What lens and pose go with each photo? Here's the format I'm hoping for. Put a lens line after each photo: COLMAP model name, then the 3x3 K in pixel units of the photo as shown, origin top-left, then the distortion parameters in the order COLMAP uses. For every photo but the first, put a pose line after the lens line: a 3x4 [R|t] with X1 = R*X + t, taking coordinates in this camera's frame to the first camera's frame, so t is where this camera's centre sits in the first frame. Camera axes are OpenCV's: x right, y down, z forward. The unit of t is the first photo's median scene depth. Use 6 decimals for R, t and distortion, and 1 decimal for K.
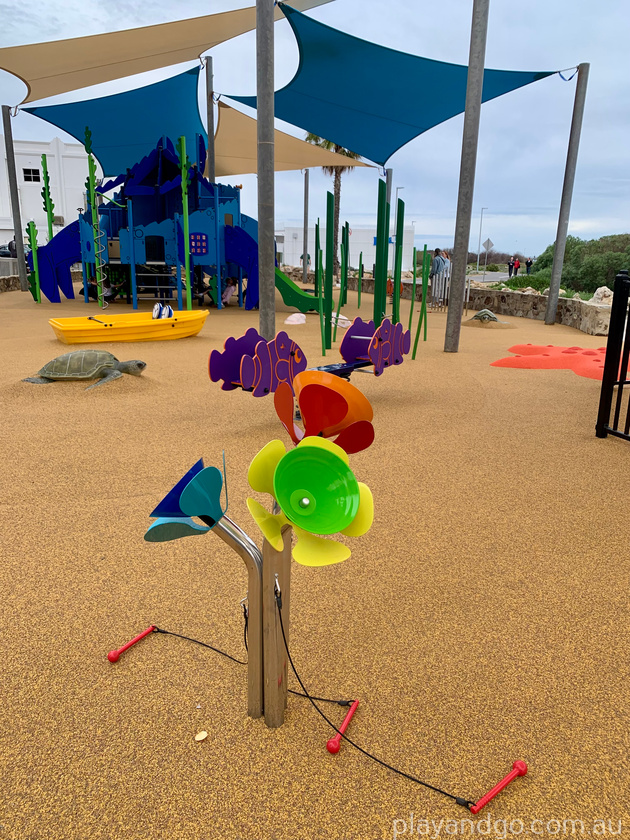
lens RADIAL K [[634.8, 0, 321.2], [0, 634.8, 421.3], [0, 0, 1]] dist [0.036143, -0.043259]
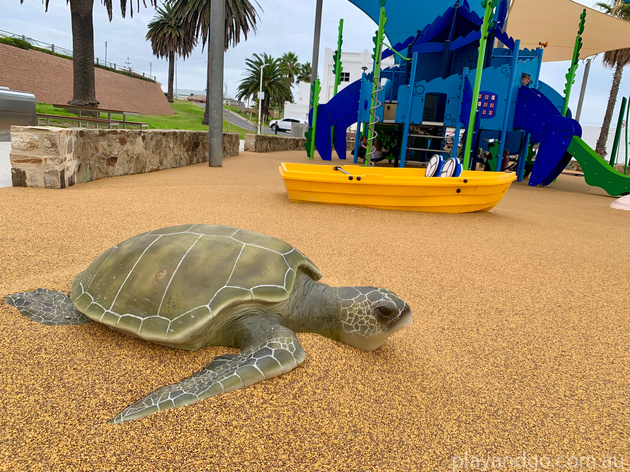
lens RADIAL K [[476.1, 0, 315.4], [0, 476.1, 239.6], [0, 0, 1]] dist [0.036143, -0.043259]
pose [[0.893554, 0.149731, -0.423252, -0.098207], [-0.175239, 0.984286, -0.021754, -0.045169], [0.413344, 0.093608, 0.905751, 0.341208]]
